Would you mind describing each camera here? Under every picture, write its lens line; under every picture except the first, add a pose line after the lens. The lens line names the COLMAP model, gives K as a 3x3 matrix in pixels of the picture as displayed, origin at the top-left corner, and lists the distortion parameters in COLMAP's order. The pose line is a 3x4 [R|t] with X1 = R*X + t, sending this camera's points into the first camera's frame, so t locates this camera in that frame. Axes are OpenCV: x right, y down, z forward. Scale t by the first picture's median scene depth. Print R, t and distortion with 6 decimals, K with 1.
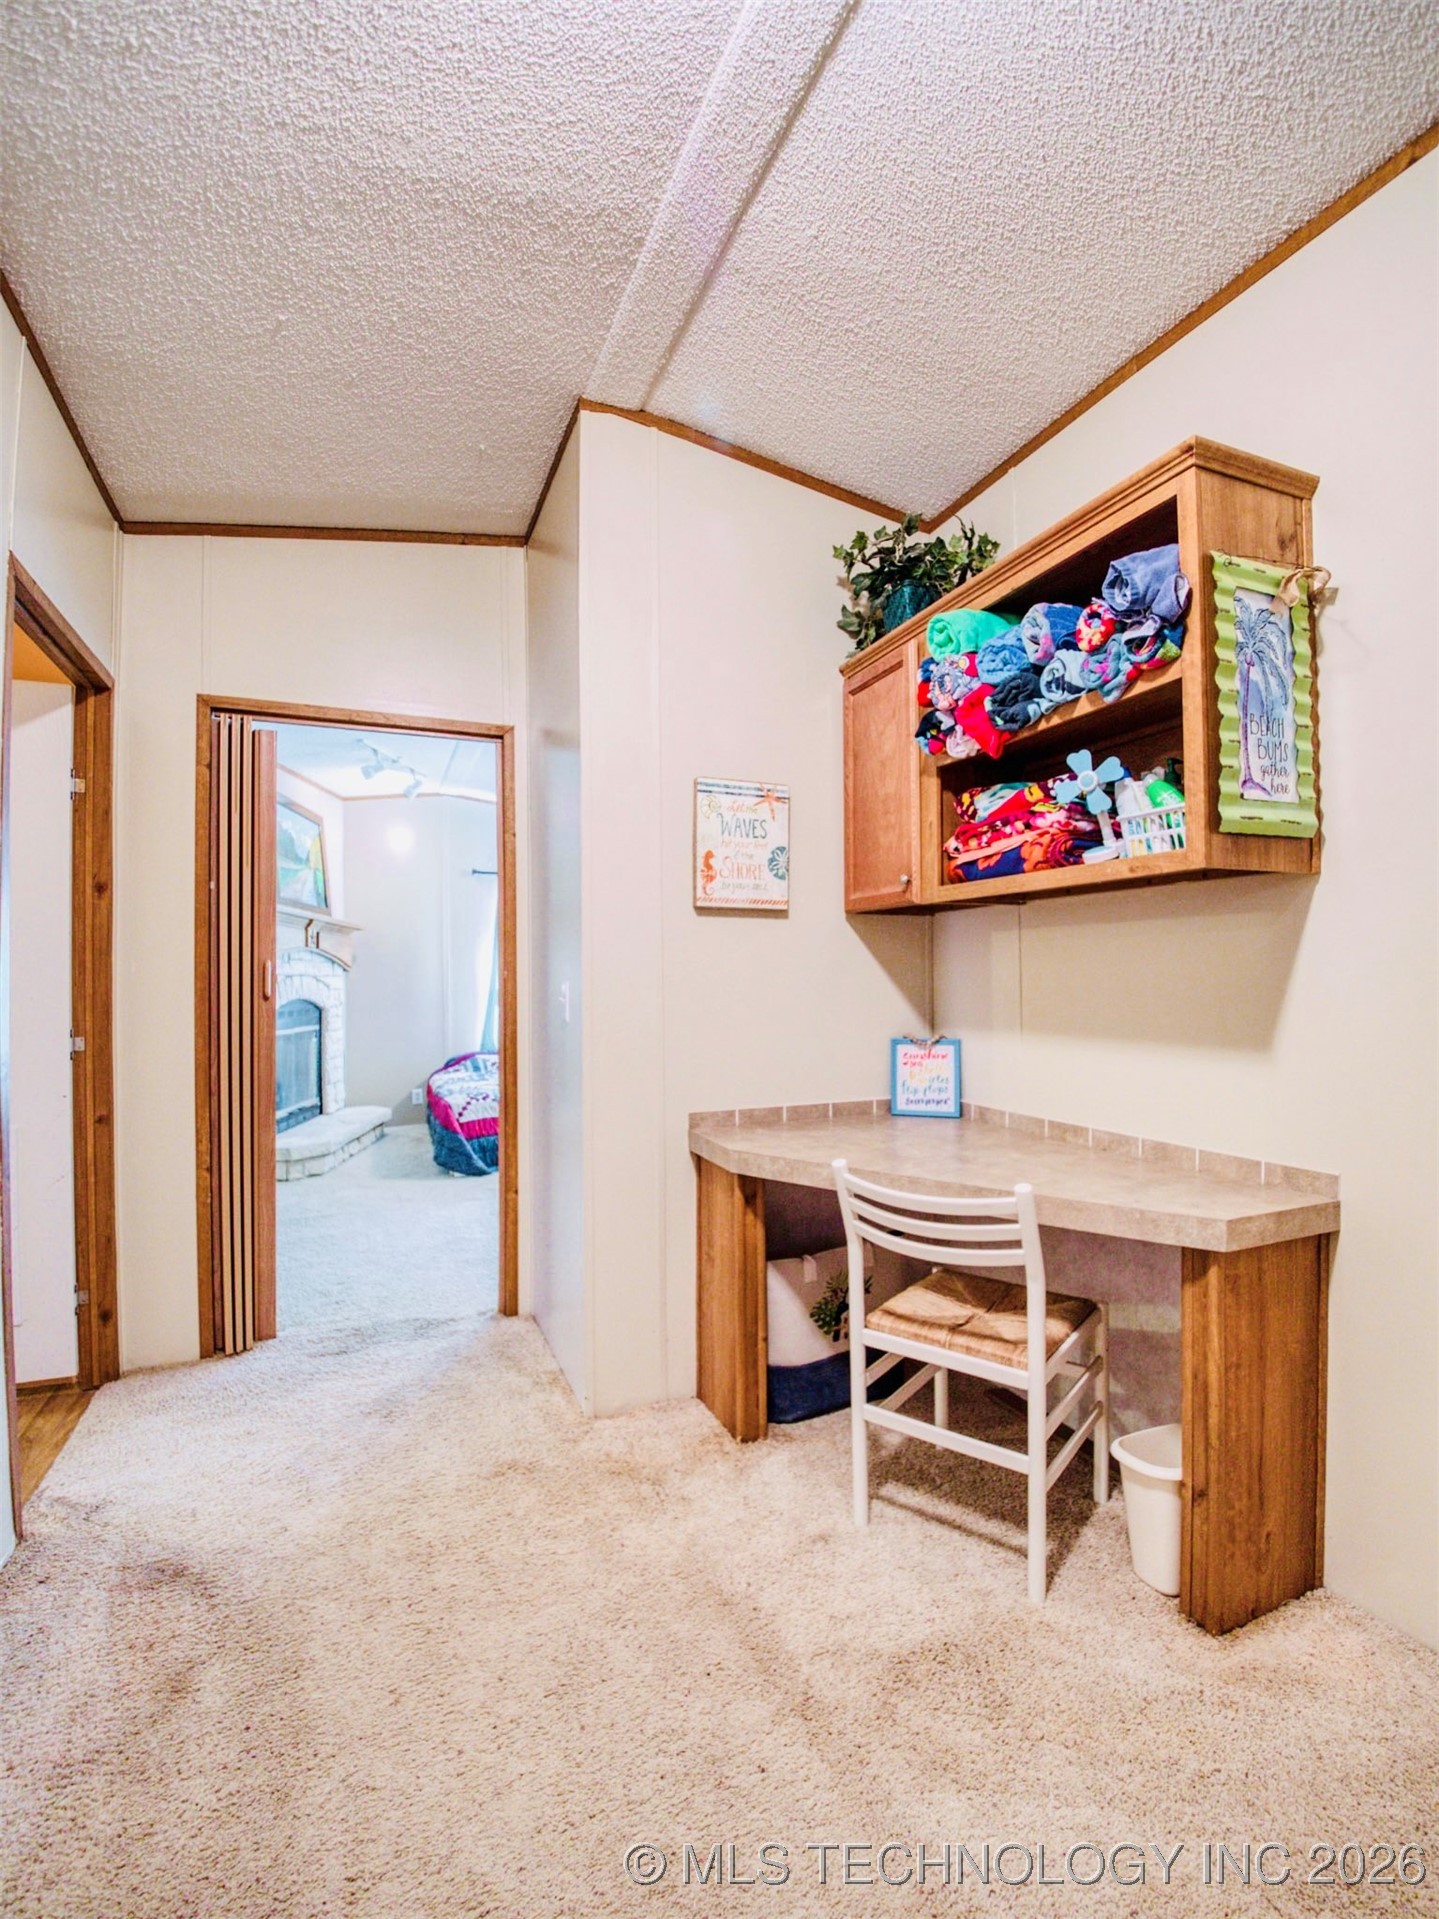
lens RADIAL K [[896.5, 0, 733.0], [0, 896.5, 973.5], [0, 0, 1]] dist [-0.003741, -0.029176]
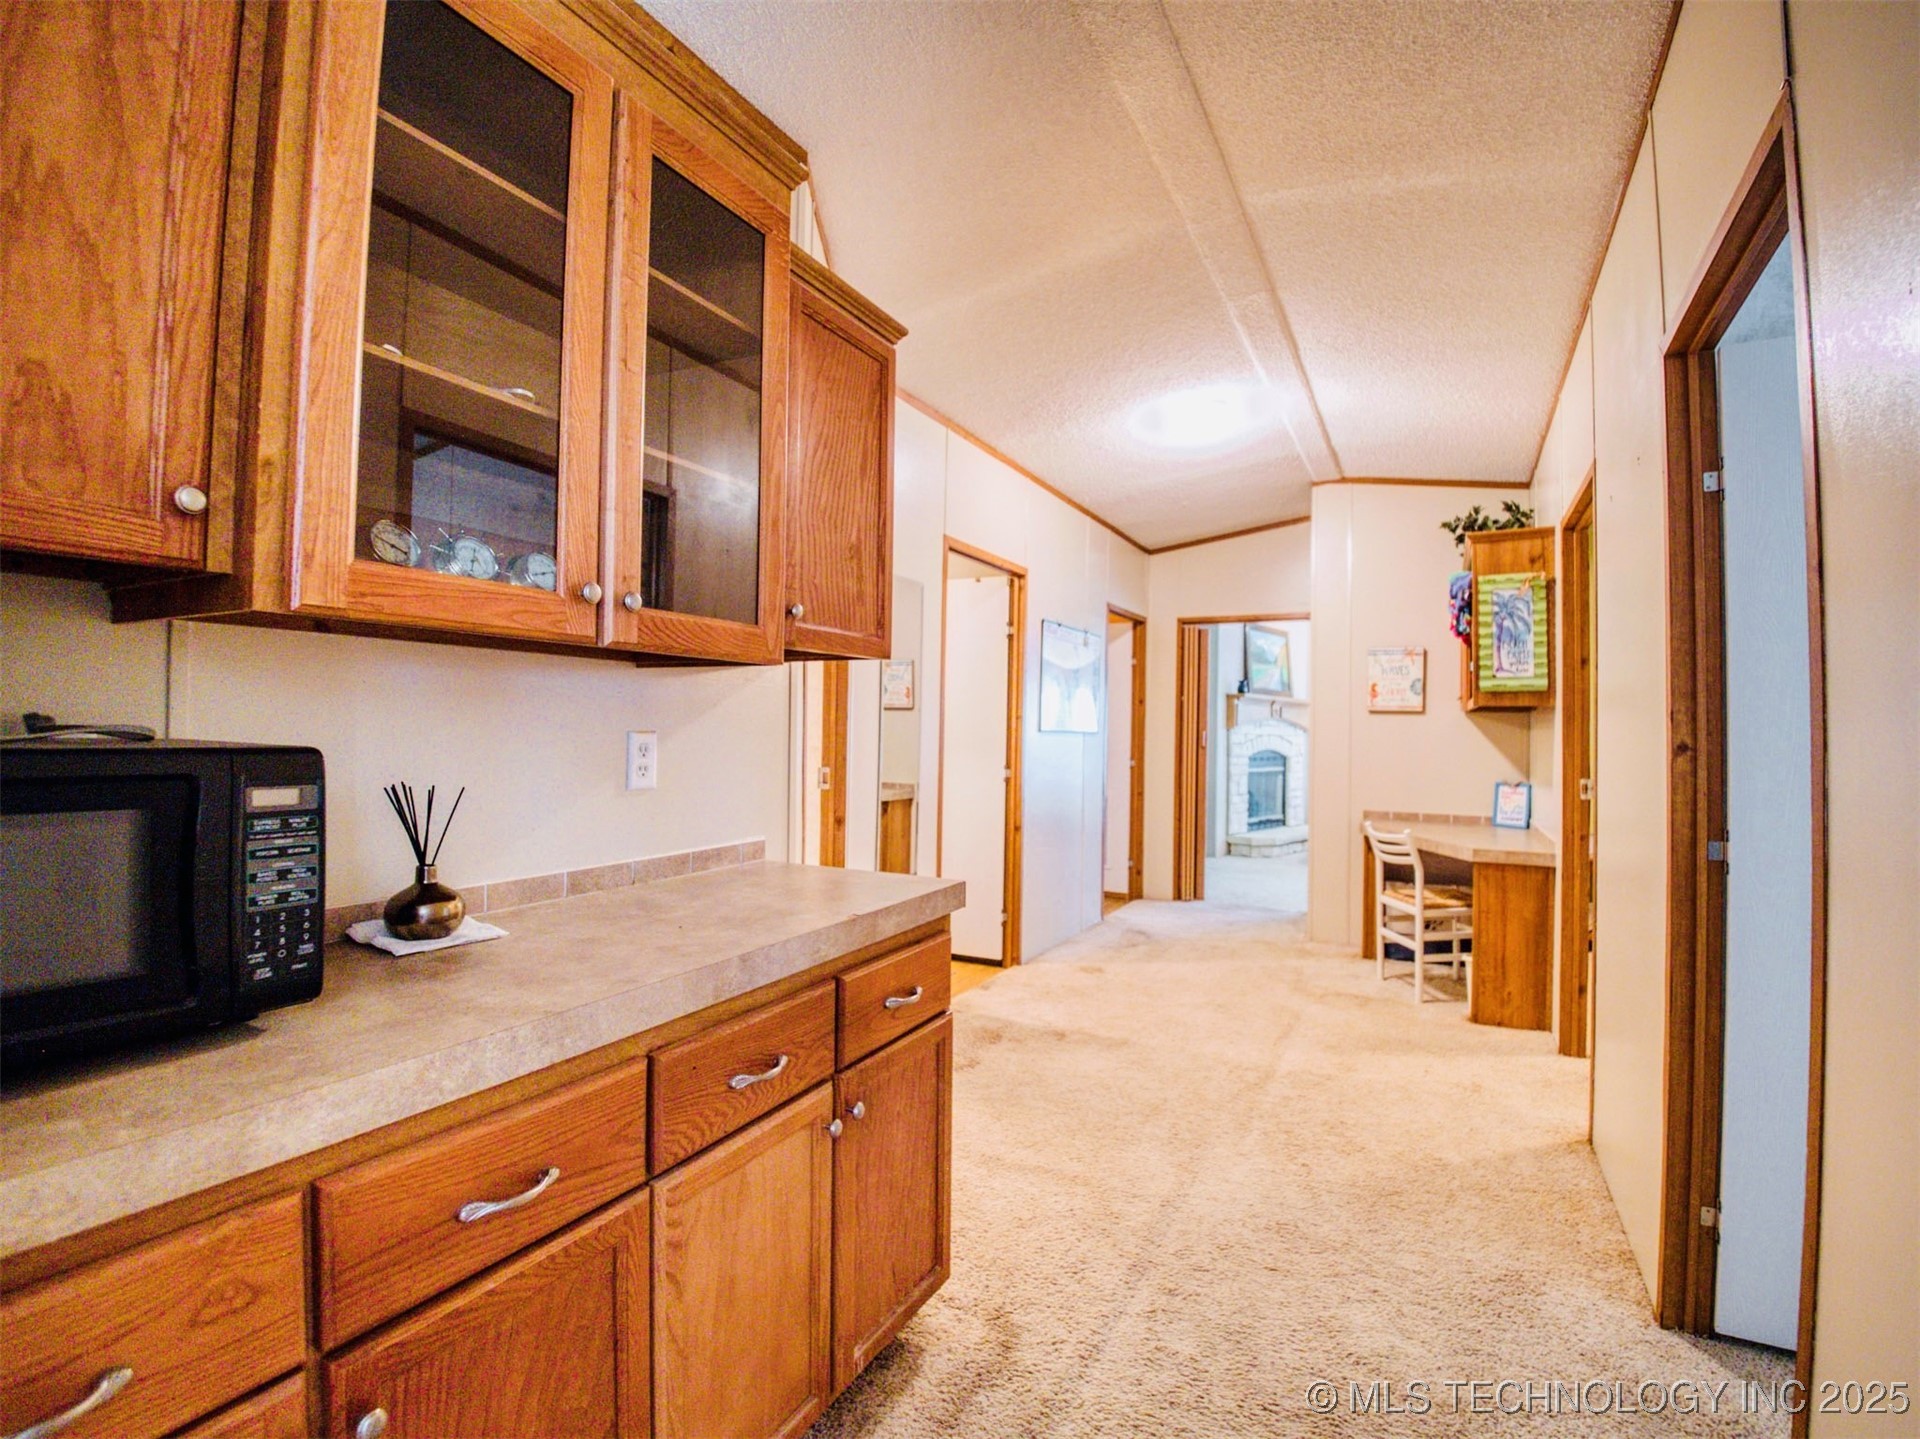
lens RADIAL K [[897.0, 0, 968.7], [0, 897.0, 715.8], [0, 0, 1]] dist [-0.003741, -0.029176]
pose [[0.638291, 0.005869, -0.769773, 0.937575], [-0.016271, 0.999850, -0.005868, -0.034025], [0.769623, 0.016270, 0.638291, -1.003324]]
